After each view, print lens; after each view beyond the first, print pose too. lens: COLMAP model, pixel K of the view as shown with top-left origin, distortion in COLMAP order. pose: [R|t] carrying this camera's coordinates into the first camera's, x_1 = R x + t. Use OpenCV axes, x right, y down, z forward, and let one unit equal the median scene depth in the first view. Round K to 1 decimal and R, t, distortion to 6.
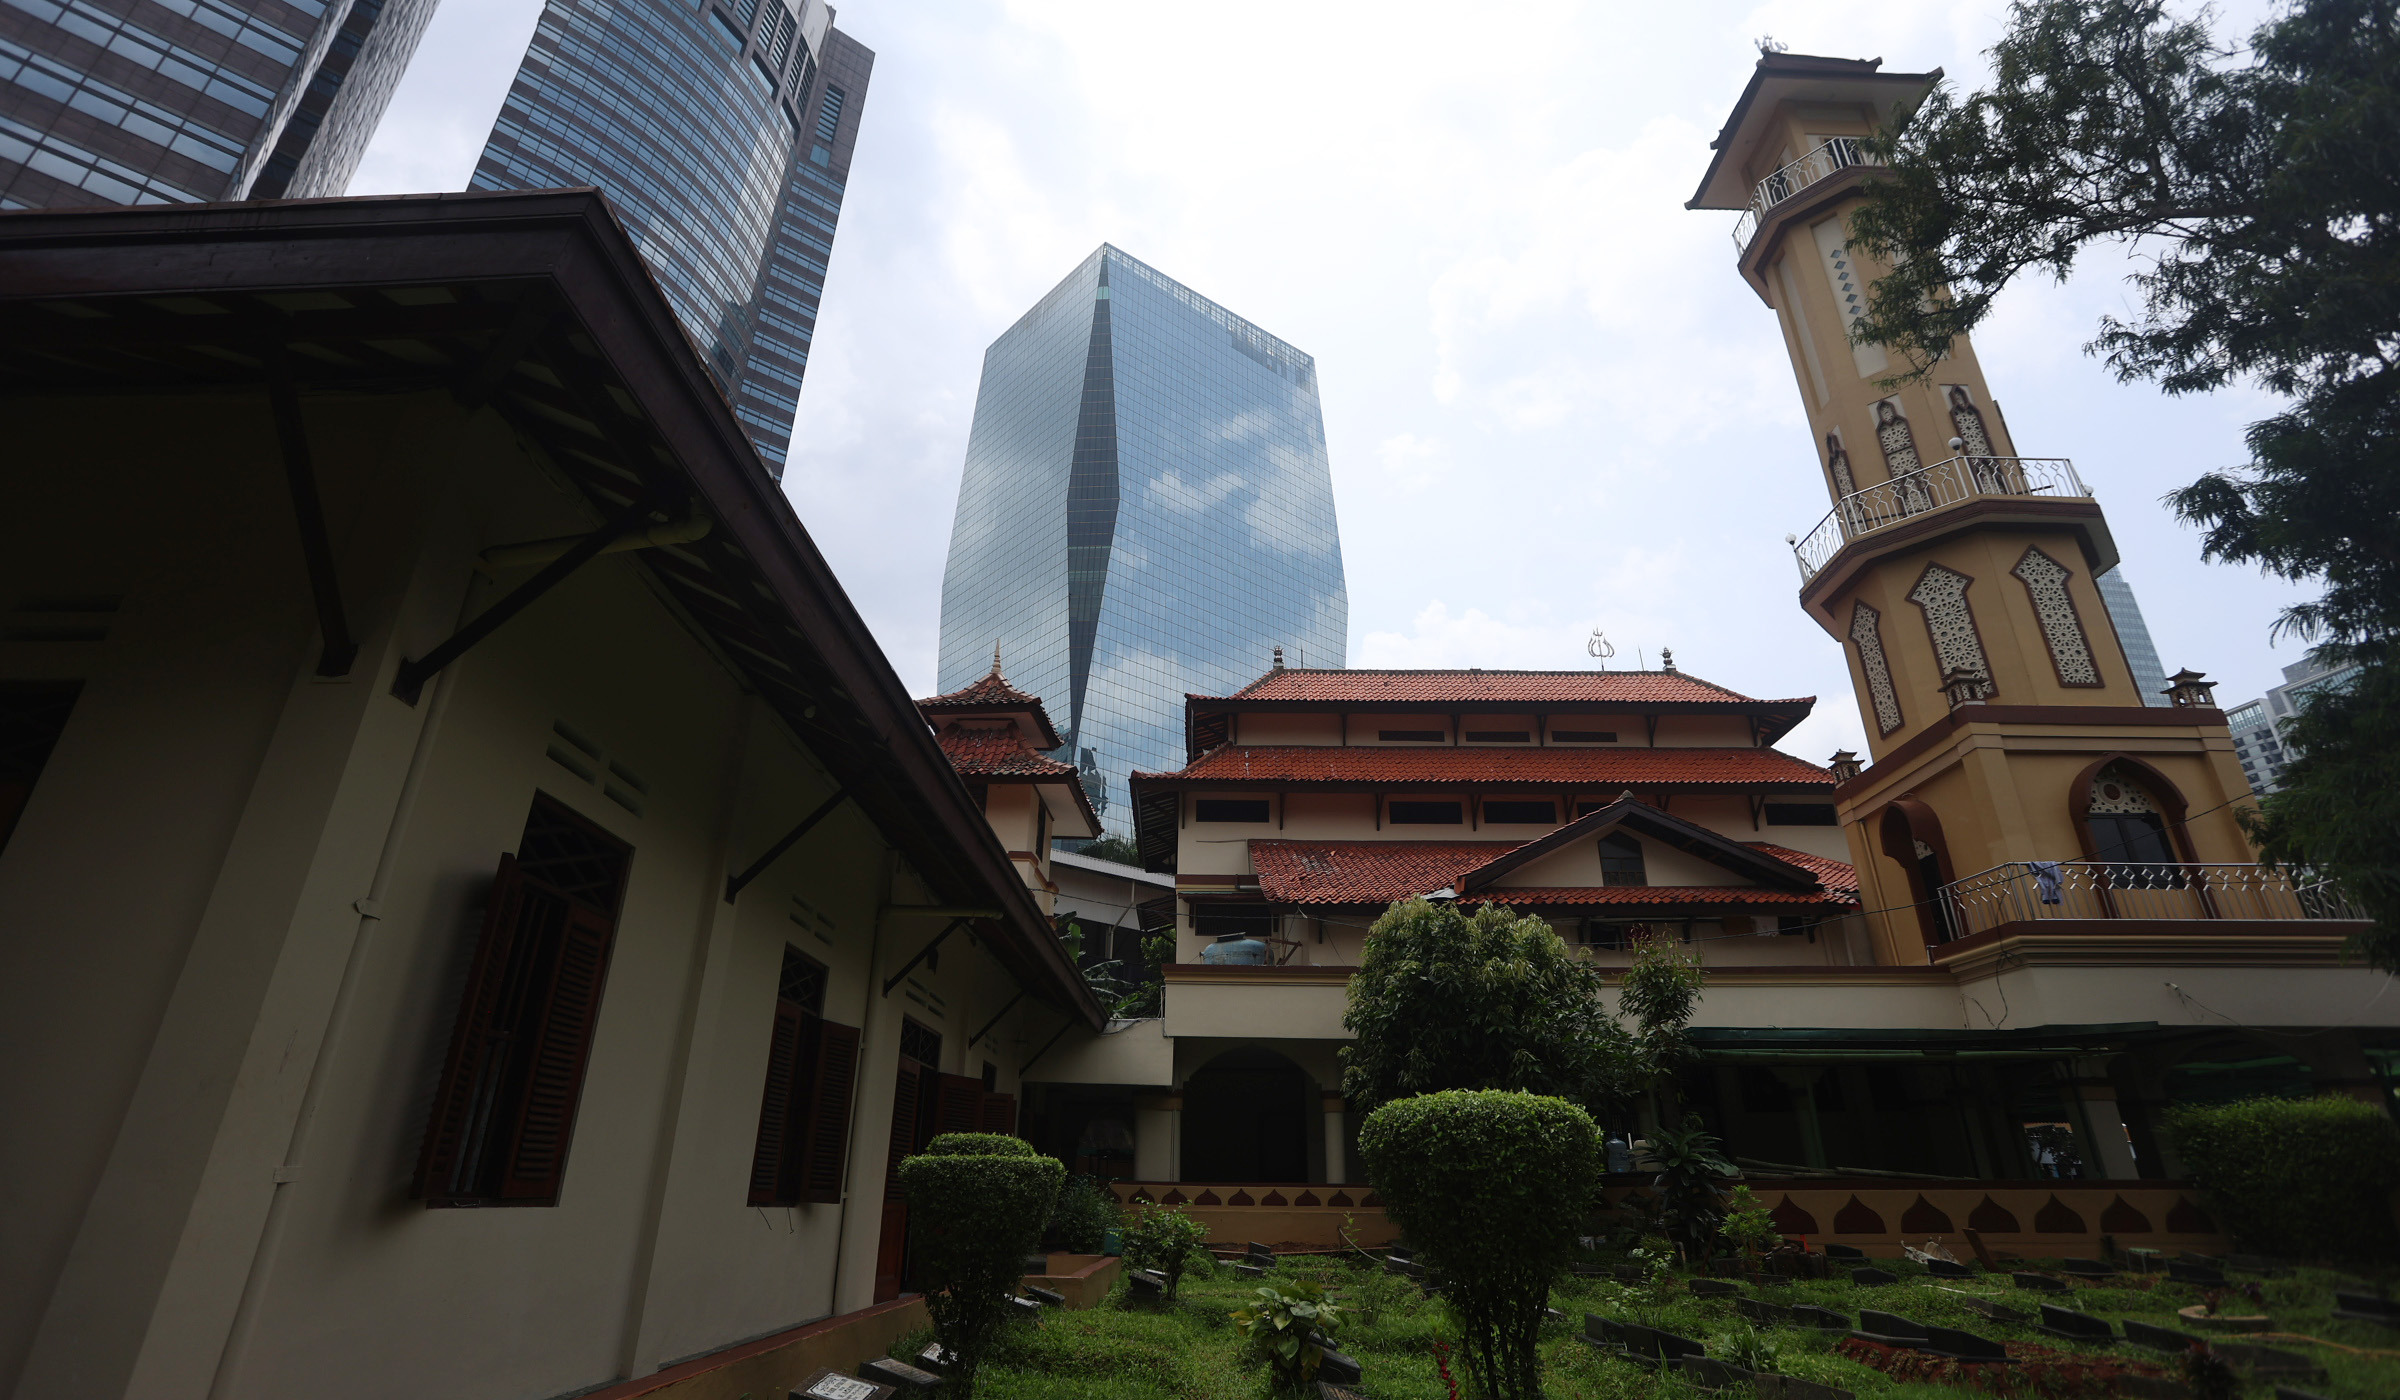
lens RADIAL K [[1161.3, 0, 1193.1], [0, 1161.3, 620.2], [0, 0, 1]] dist [-0.066652, 0.022447]
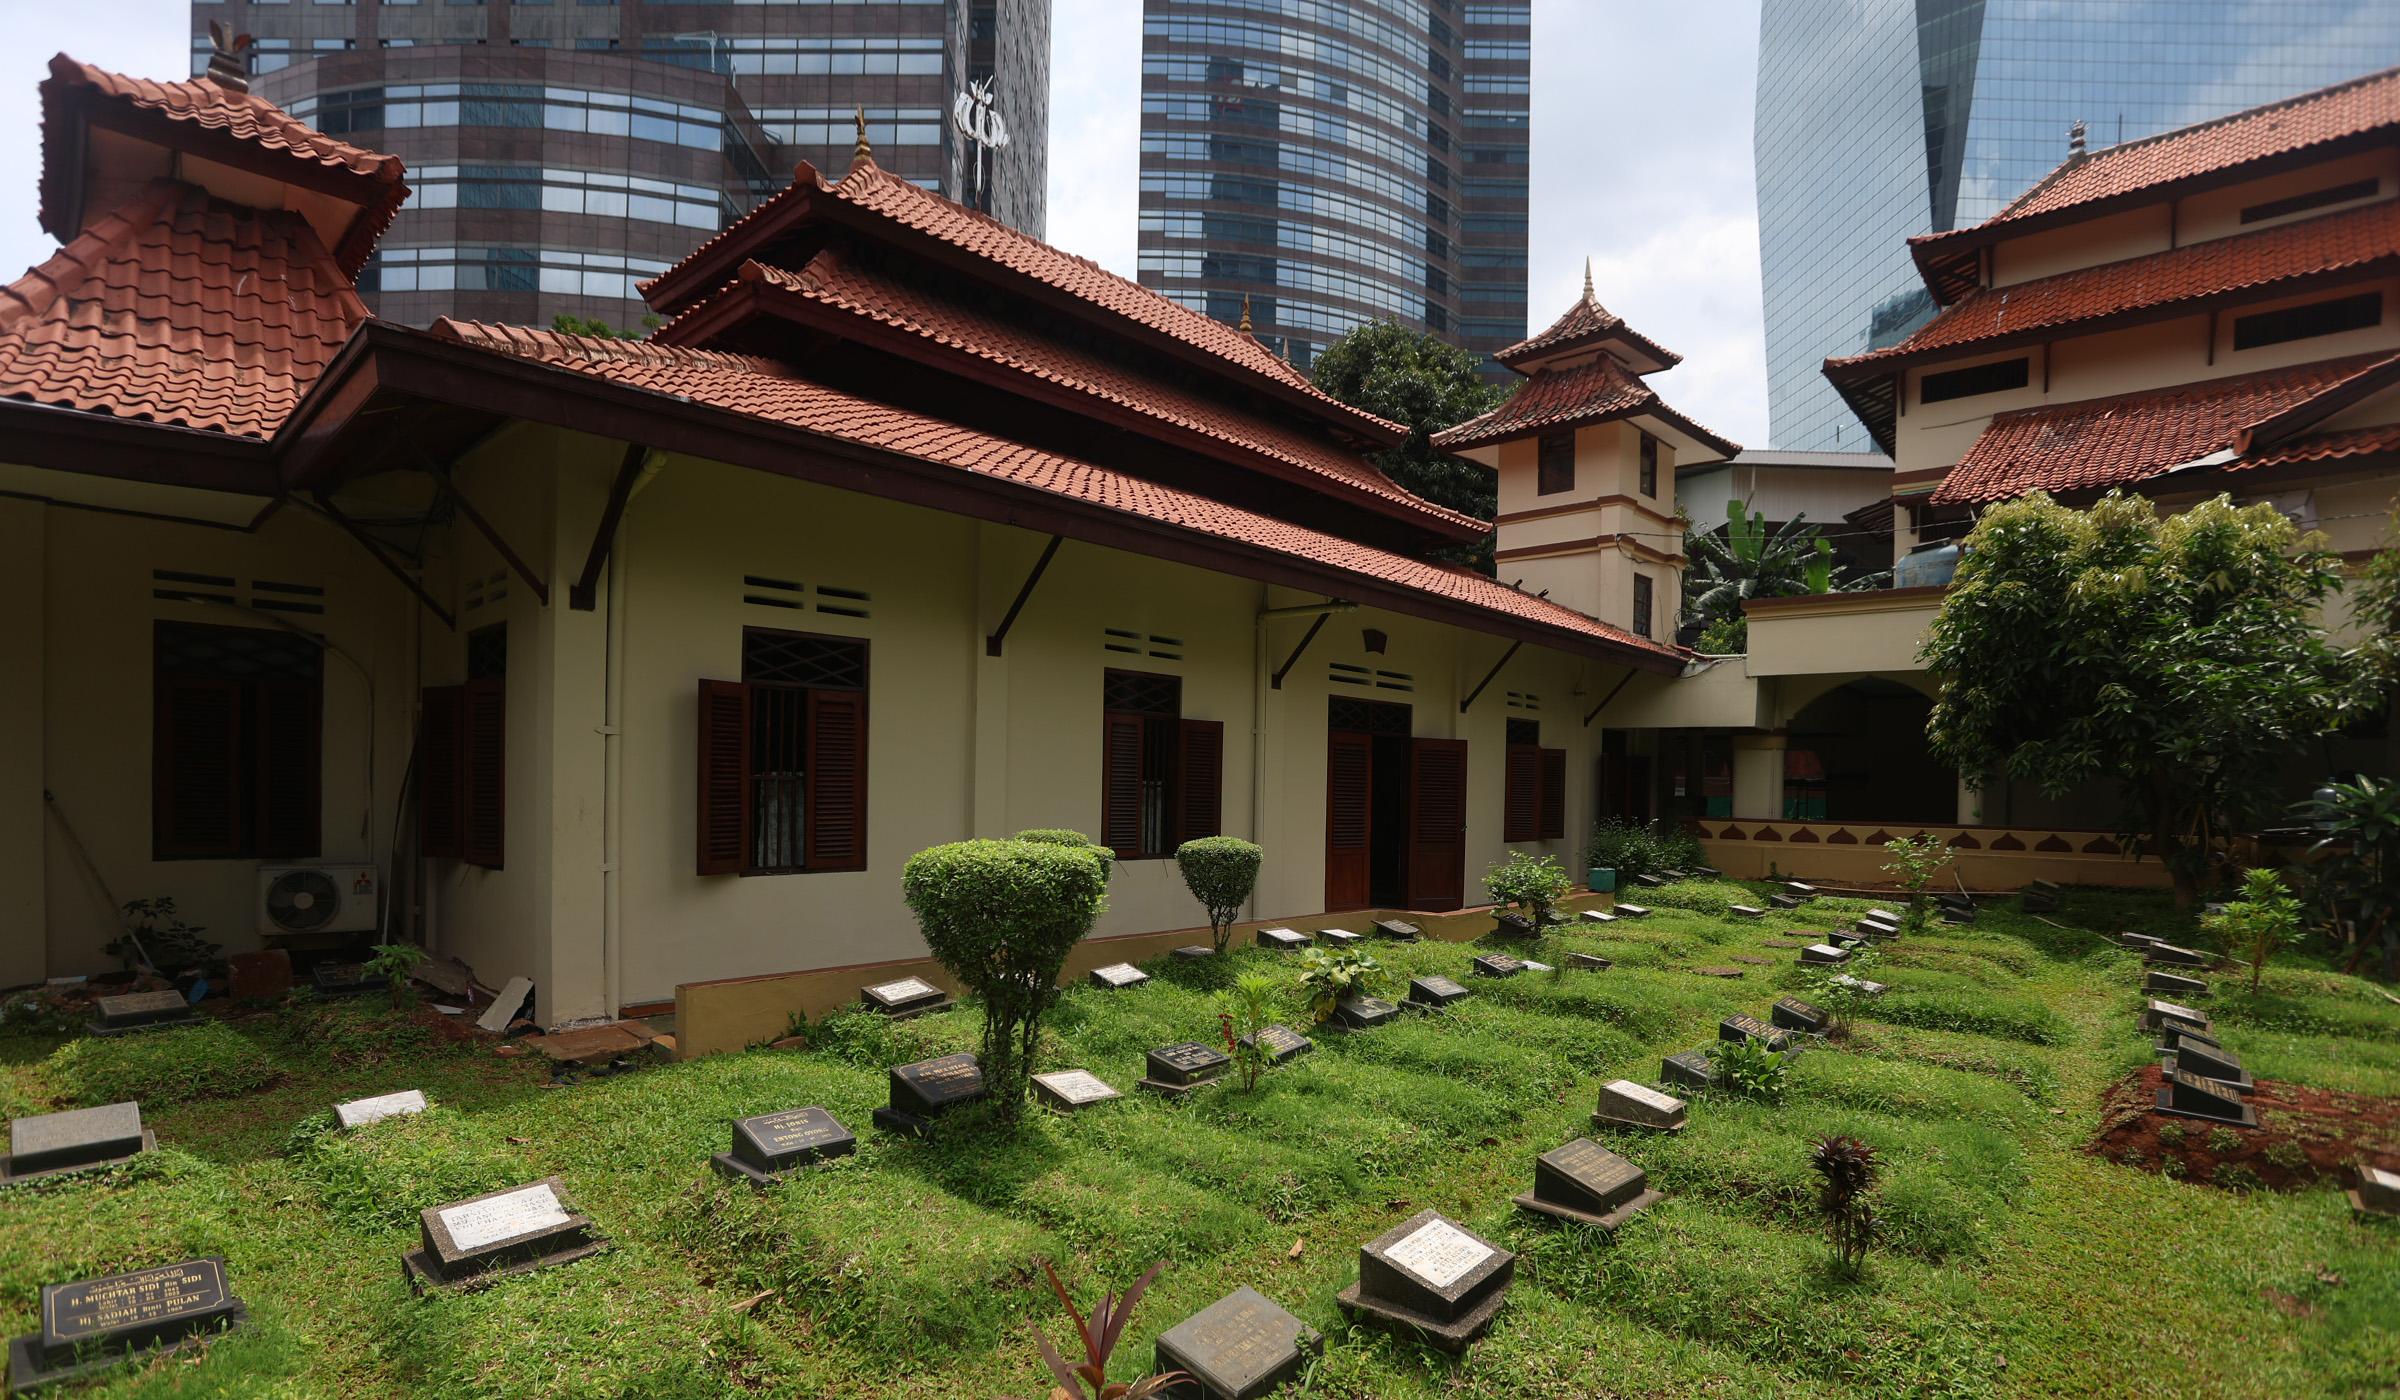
lens RADIAL K [[1160.6, 0, 1196.6], [0, 1160.6, 794.6], [0, 0, 1]] dist [-0.032146, 0.001236]
pose [[0.750001, 0.004016, -0.661425, 0.151907], [0.292037, 0.895225, 0.336581, 0.001344], [0.593476, -0.445596, 0.670247, 0.038812]]
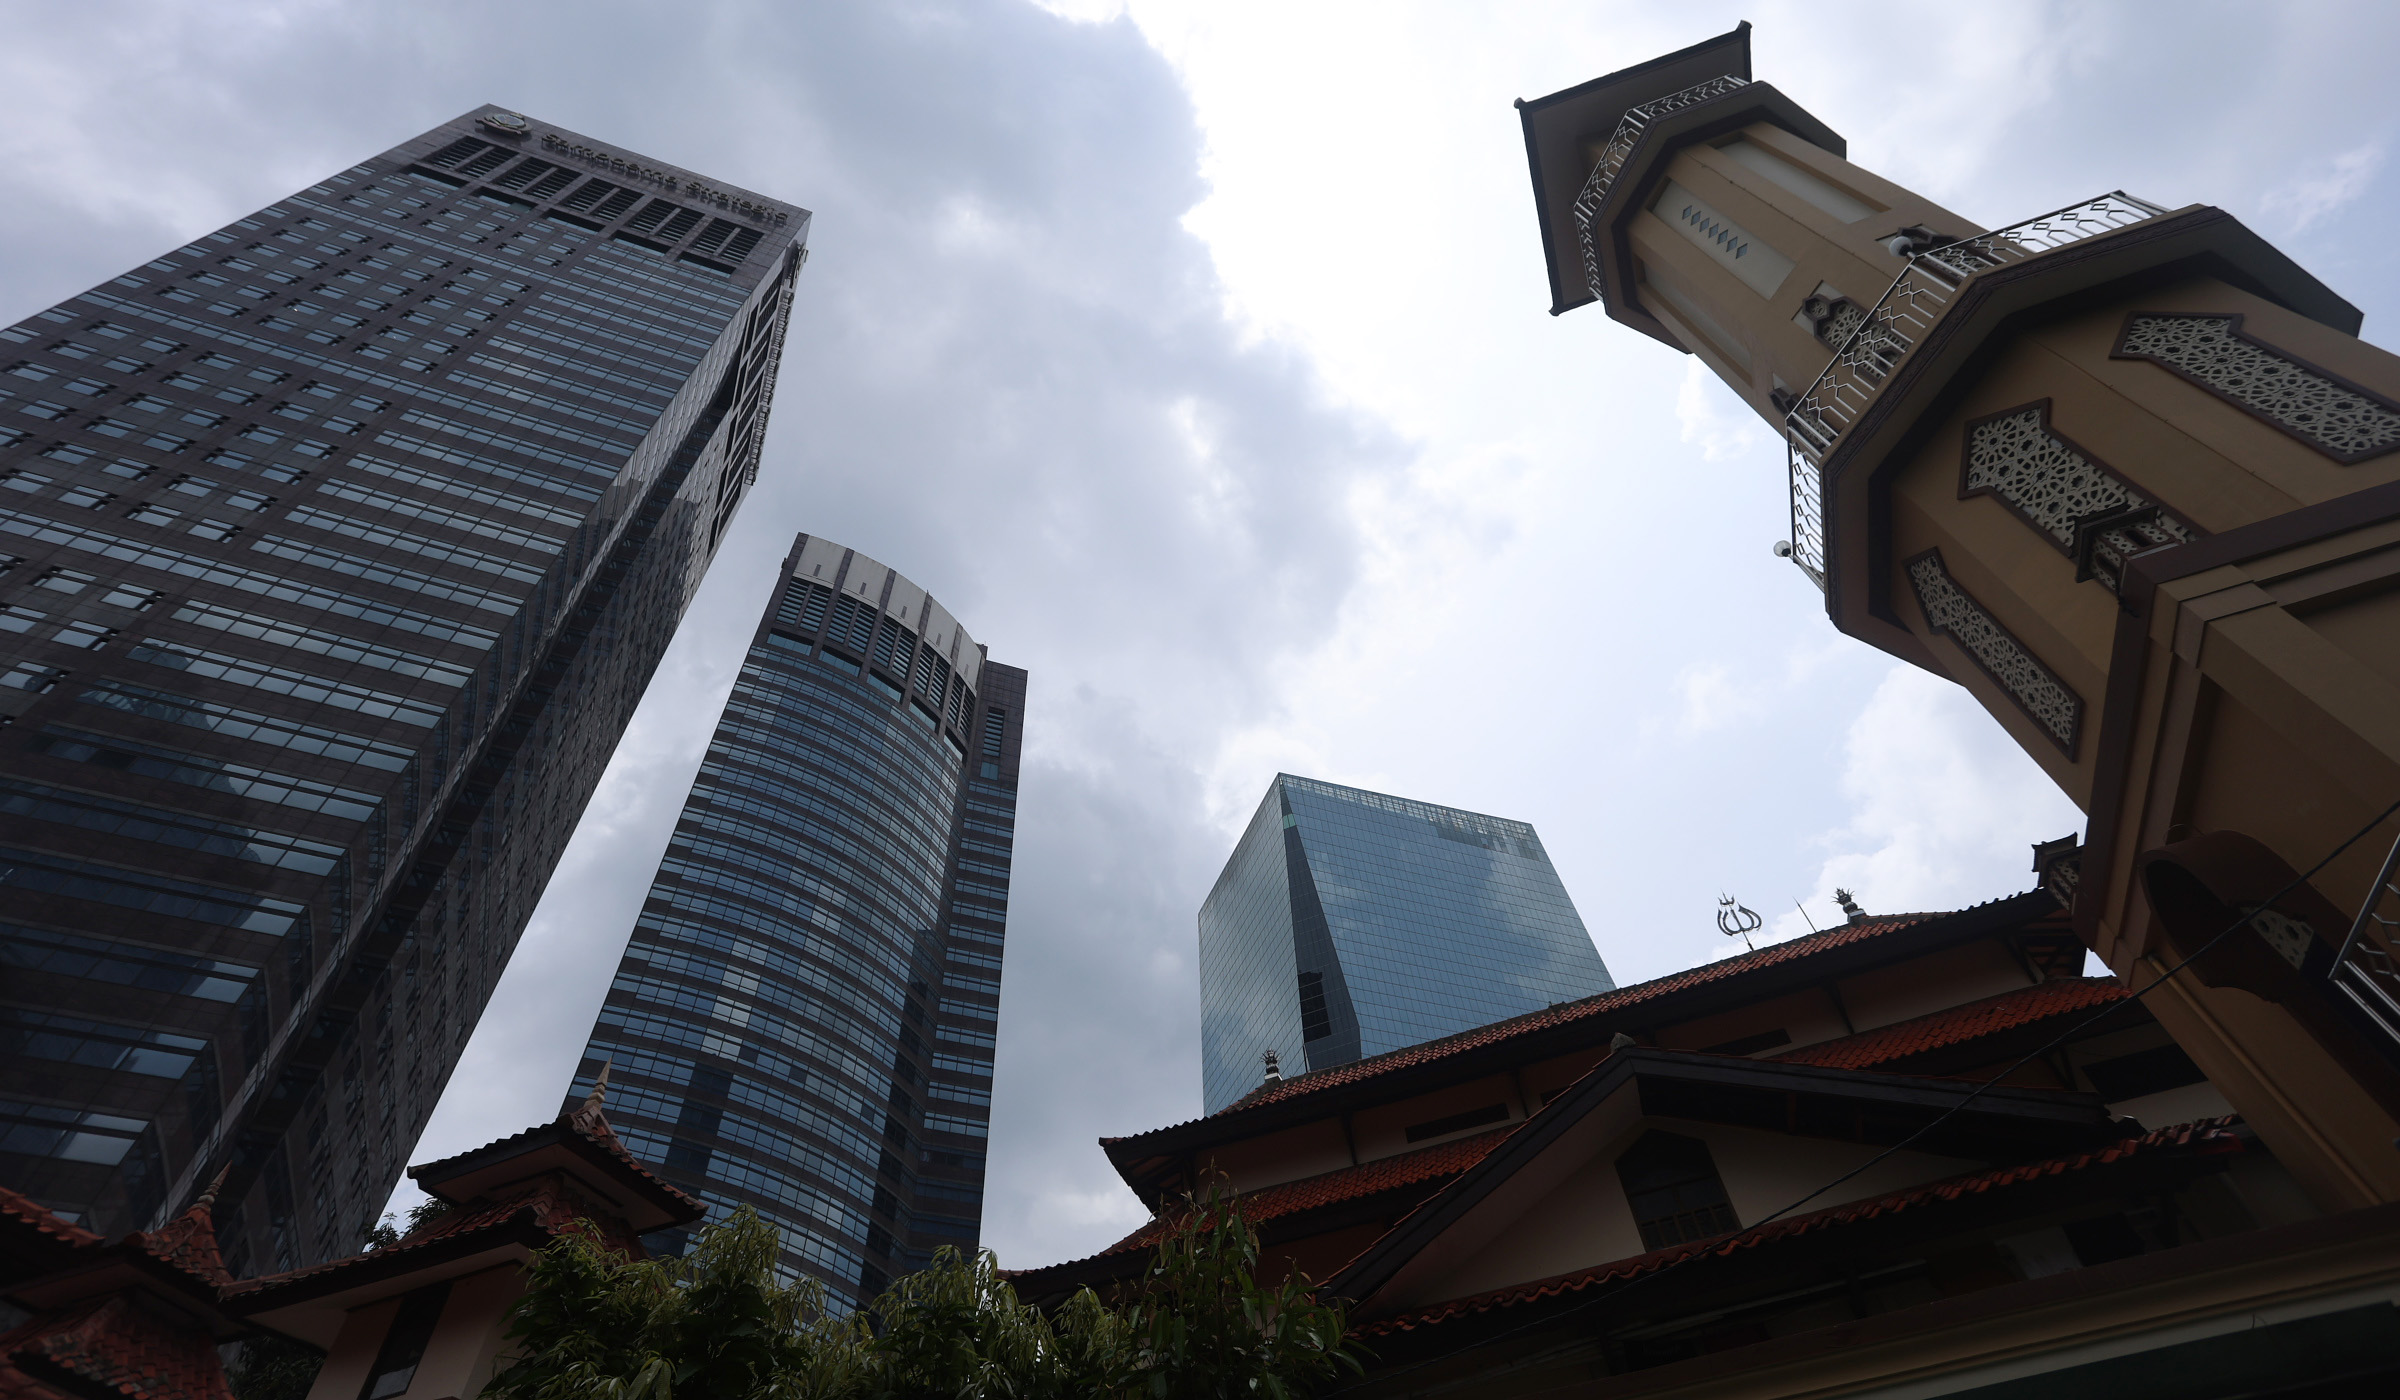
lens RADIAL K [[1161.3, 0, 1193.1], [0, 1161.3, 620.2], [0, 0, 1]] dist [-0.066652, 0.022447]
pose [[0.936141, -0.318895, -0.148145, 0.257340], [0.213455, 0.850189, -0.481265, 0.149550], [0.279424, 0.418909, 0.863966, 0.342174]]
